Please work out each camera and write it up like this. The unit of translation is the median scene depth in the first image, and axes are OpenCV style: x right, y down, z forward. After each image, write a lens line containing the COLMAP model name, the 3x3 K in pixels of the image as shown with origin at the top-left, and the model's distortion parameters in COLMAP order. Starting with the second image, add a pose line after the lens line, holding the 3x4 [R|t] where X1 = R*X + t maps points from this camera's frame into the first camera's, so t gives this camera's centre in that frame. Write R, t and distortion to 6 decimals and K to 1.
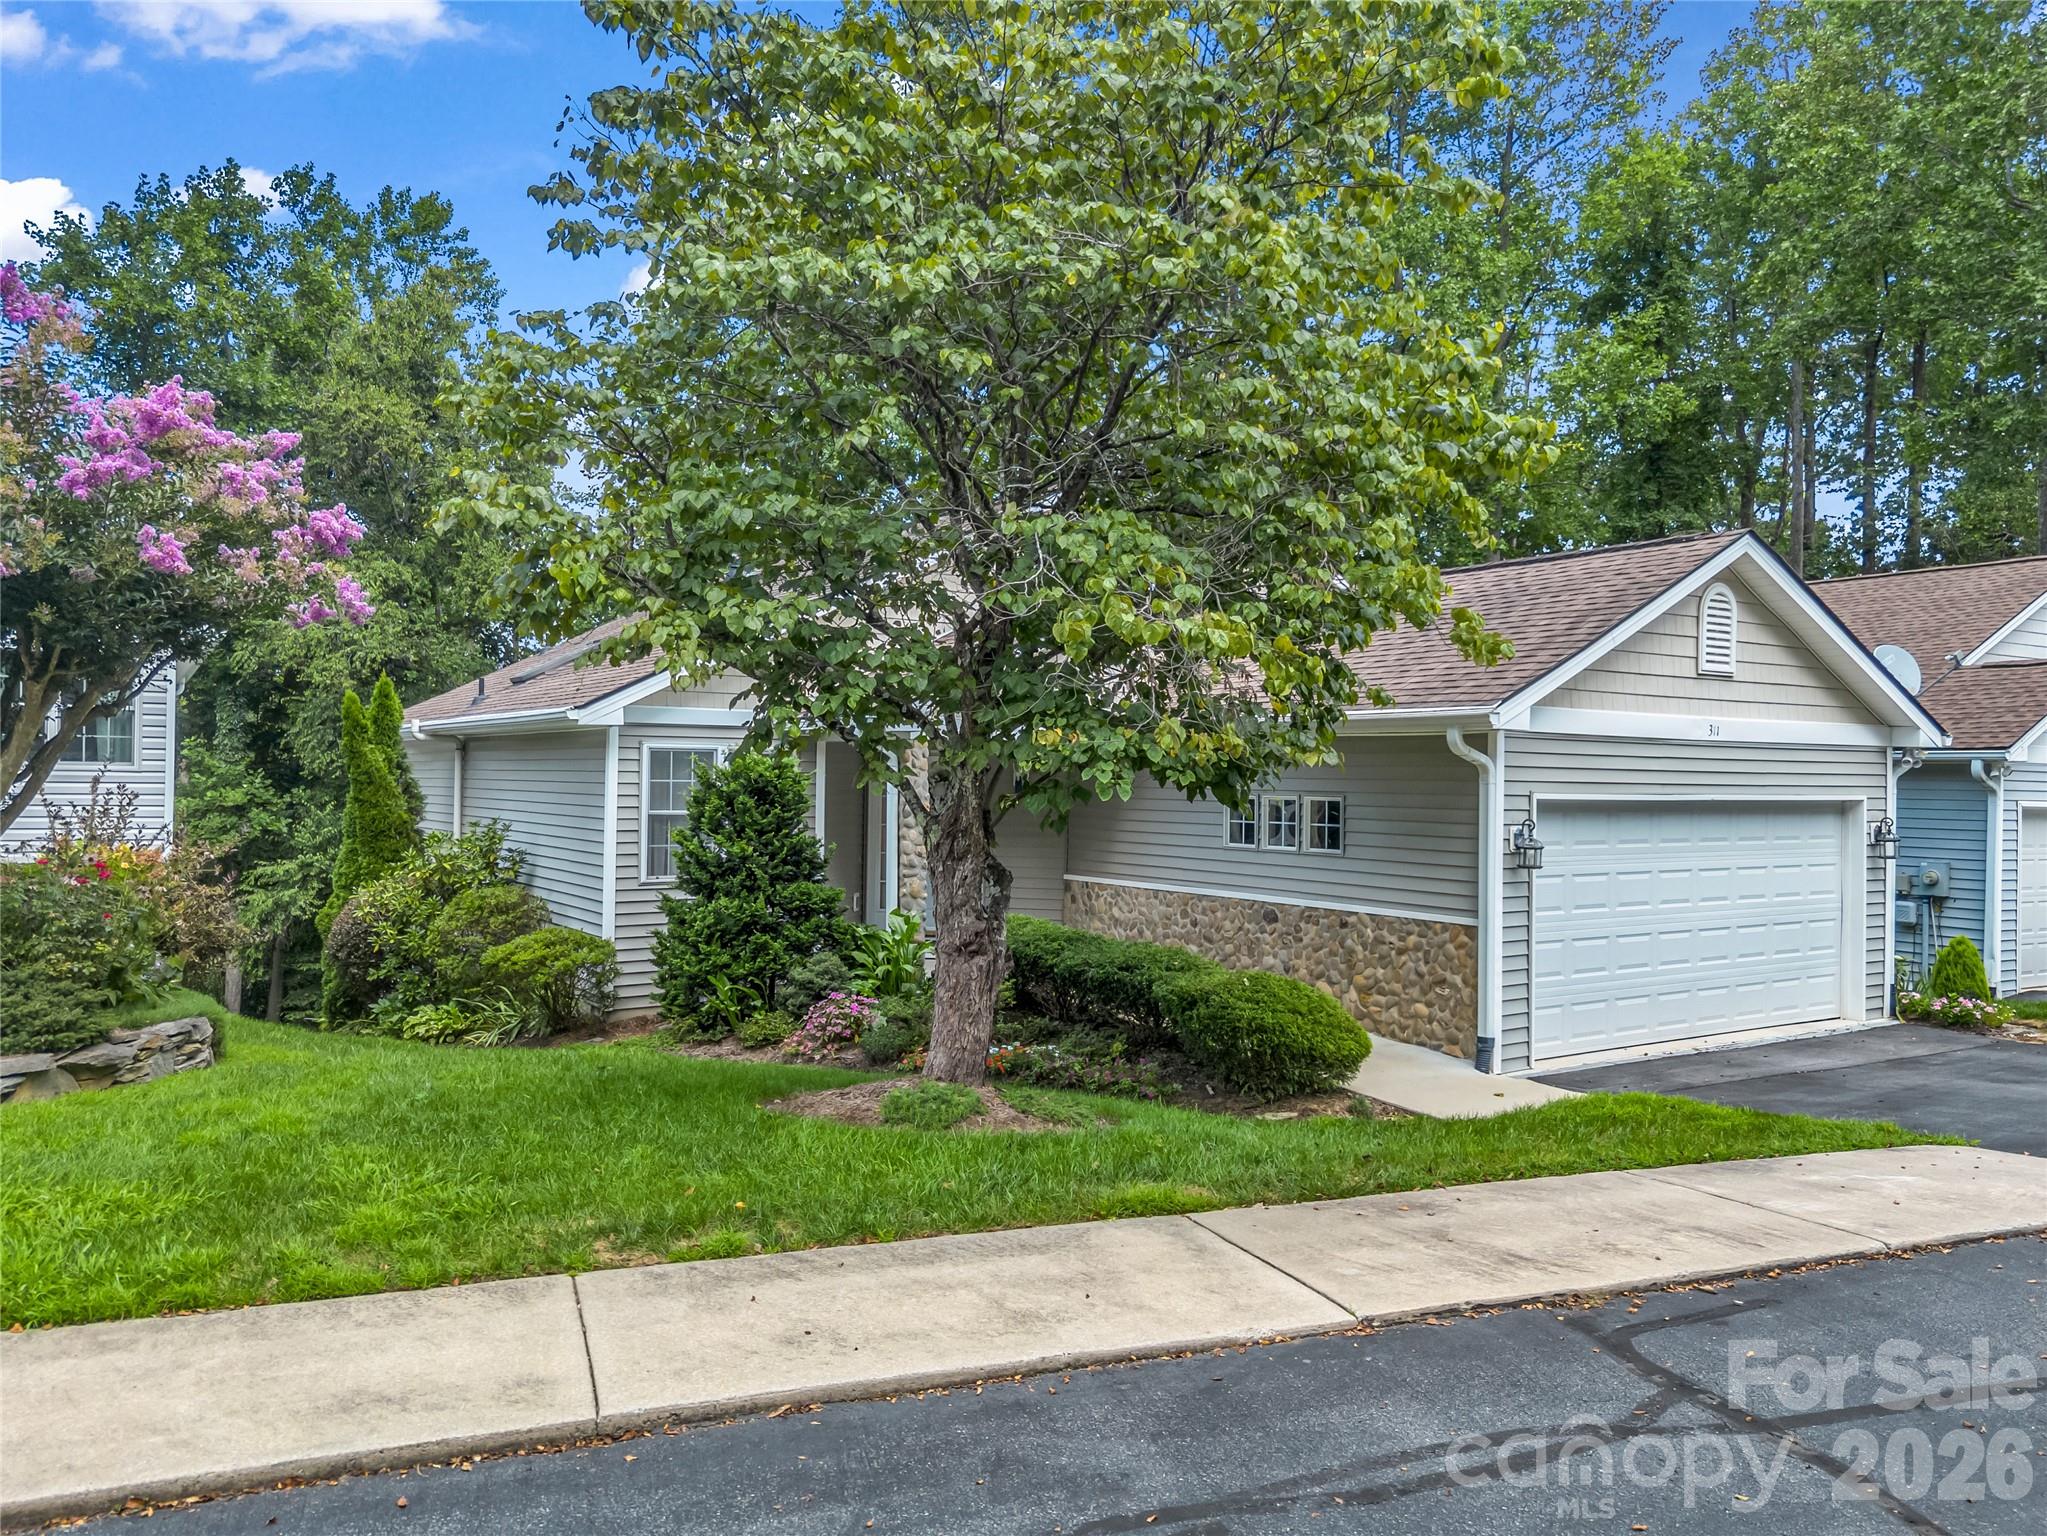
lens RADIAL K [[1501.2, 0, 1017.0], [0, 1501.2, 769.7], [0, 0, 1]] dist [0.052358, -0.048950]
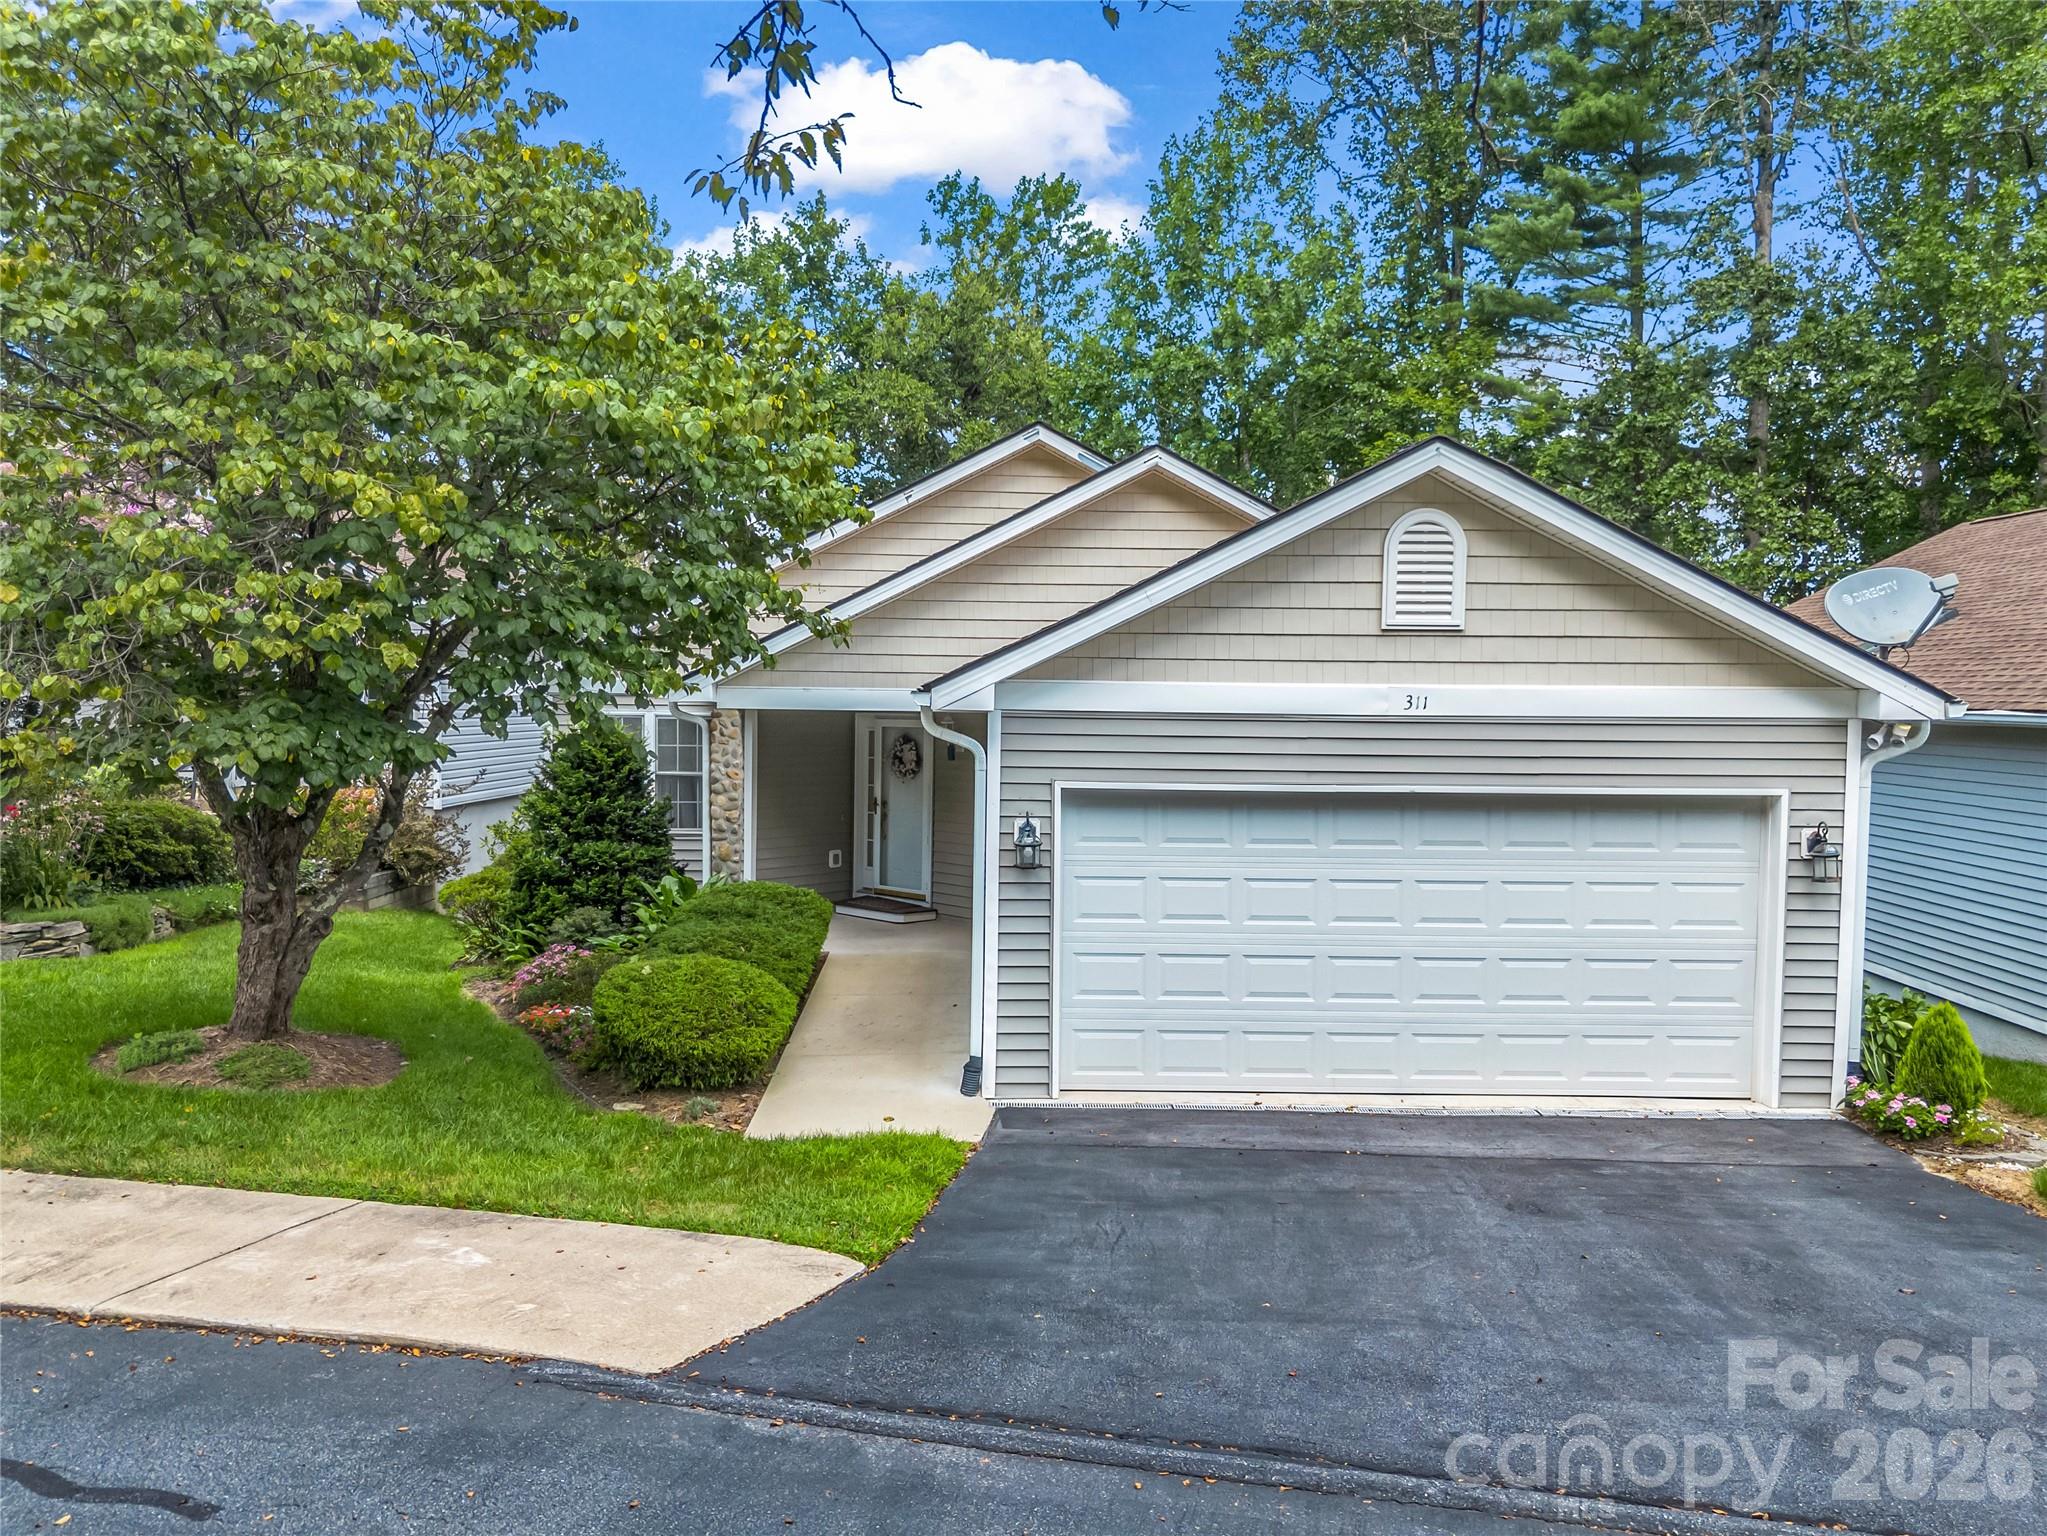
lens RADIAL K [[1501.2, 0, 1017.0], [0, 1501.2, 769.7], [0, 0, 1]] dist [0.052358, -0.048950]
pose [[0.839219, 0.023352, -0.543291, 0.713740], [0.002559, 0.998897, 0.046888, -0.028341], [0.543787, -0.040739, 0.838234, 0.246764]]
